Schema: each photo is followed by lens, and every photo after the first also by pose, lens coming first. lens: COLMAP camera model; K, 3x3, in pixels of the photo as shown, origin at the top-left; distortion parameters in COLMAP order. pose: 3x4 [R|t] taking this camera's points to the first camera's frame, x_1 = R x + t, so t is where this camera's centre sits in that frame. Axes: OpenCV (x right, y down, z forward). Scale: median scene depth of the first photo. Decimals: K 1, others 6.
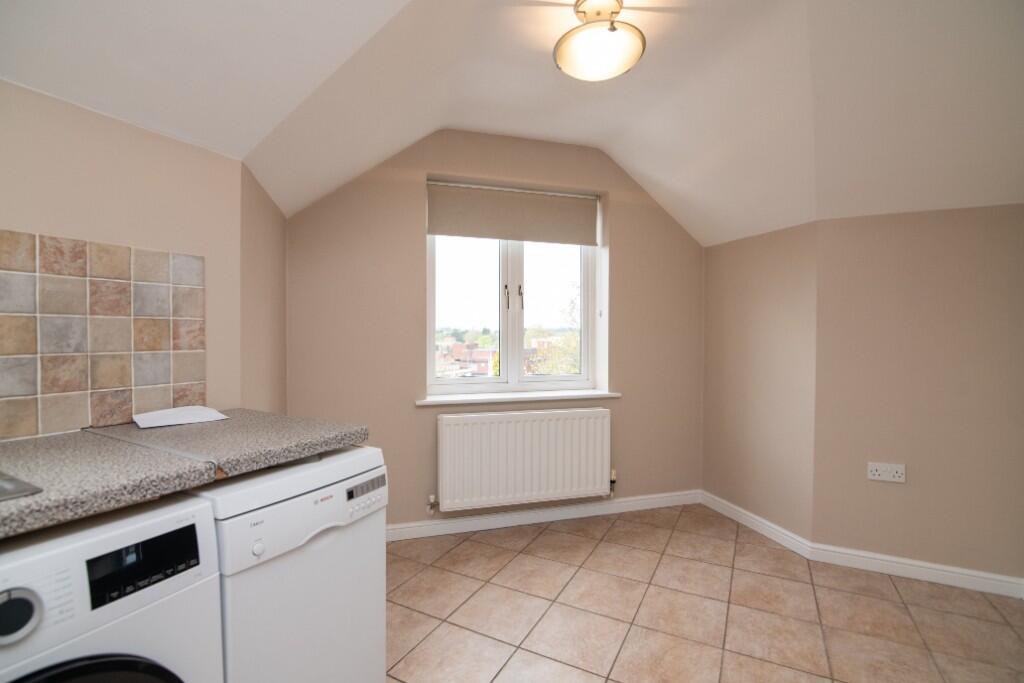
lens RADIAL K [[465.3, 0, 515.4], [0, 465.3, 336.7], [0, 0, 1]] dist [-0.018579, 0.000159]
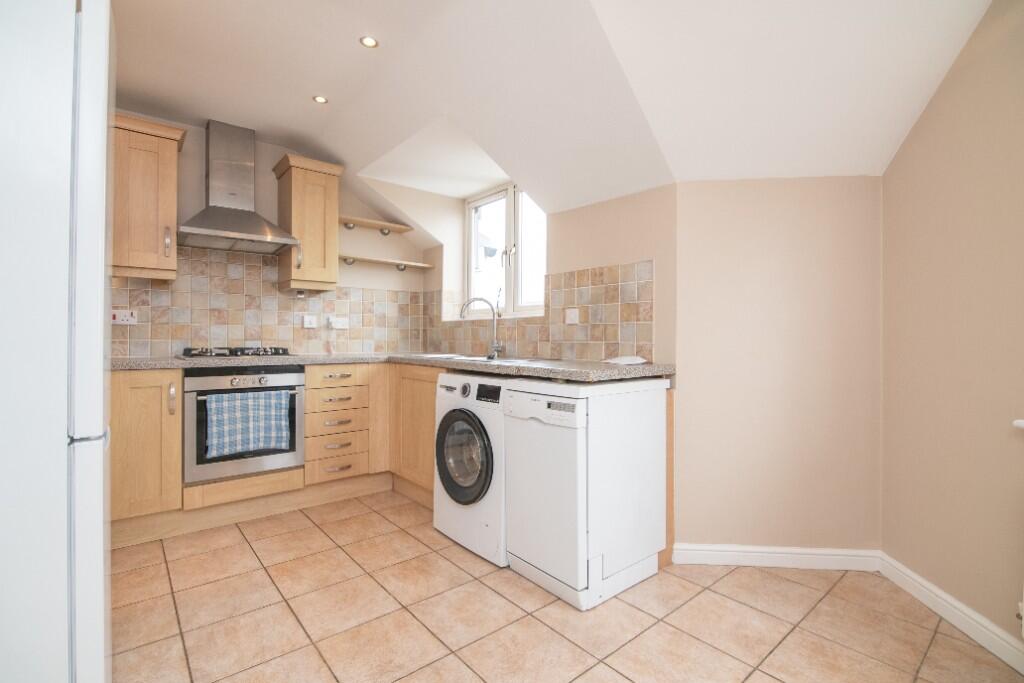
lens RADIAL K [[468.7, 0, 506.9], [0, 468.7, 341.7], [0, 0, 1]] dist [-0.018627, -0.000213]
pose [[-0.388460, 0.002389, -0.921463, 0.586900], [-0.014152, 0.999863, 0.008559, 0.056300], [0.921357, 0.016366, -0.388373, 0.743124]]
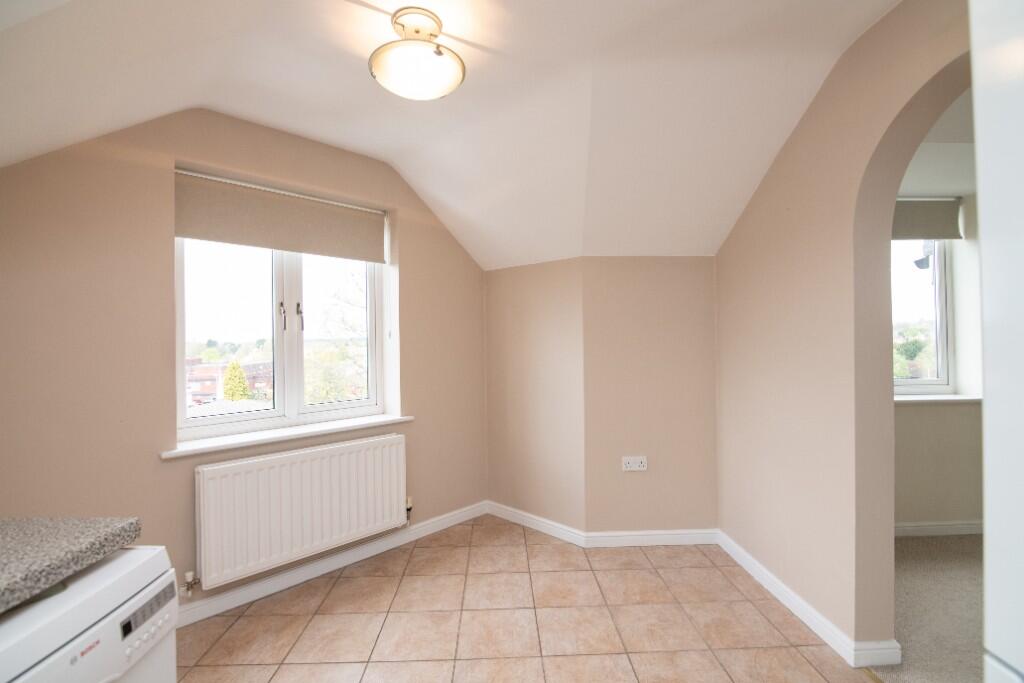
lens RADIAL K [[465.3, 0, 515.4], [0, 465.3, 336.7], [0, 0, 1]] dist [-0.018579, 0.000159]
pose [[0.870913, -0.008252, 0.491369, -0.091716], [0.019711, 0.999641, -0.018148, -0.033235], [-0.491042, 0.025491, 0.870763, 0.060596]]
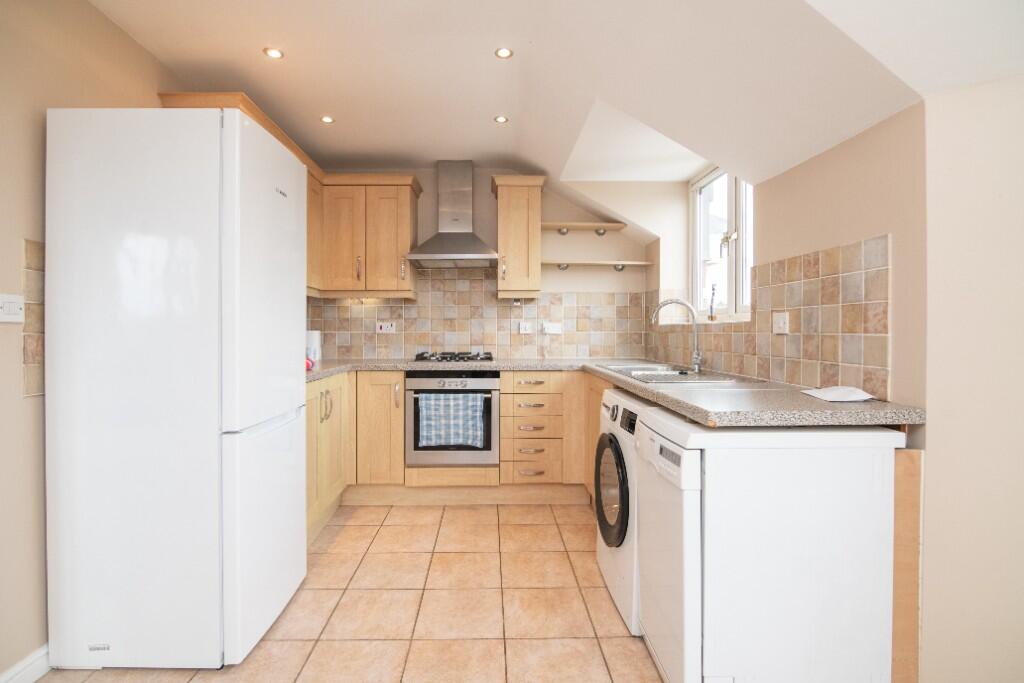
lens RADIAL K [[469.1, 0, 498.3], [0, 469.1, 334.4], [0, 0, 1]] dist [-0.019045, -0.000064]
pose [[-0.880048, 0.001422, -0.474882, 0.294395], [-0.007022, 0.999847, 0.016009, 0.012707], [0.474832, 0.017423, -0.879904, 0.930677]]
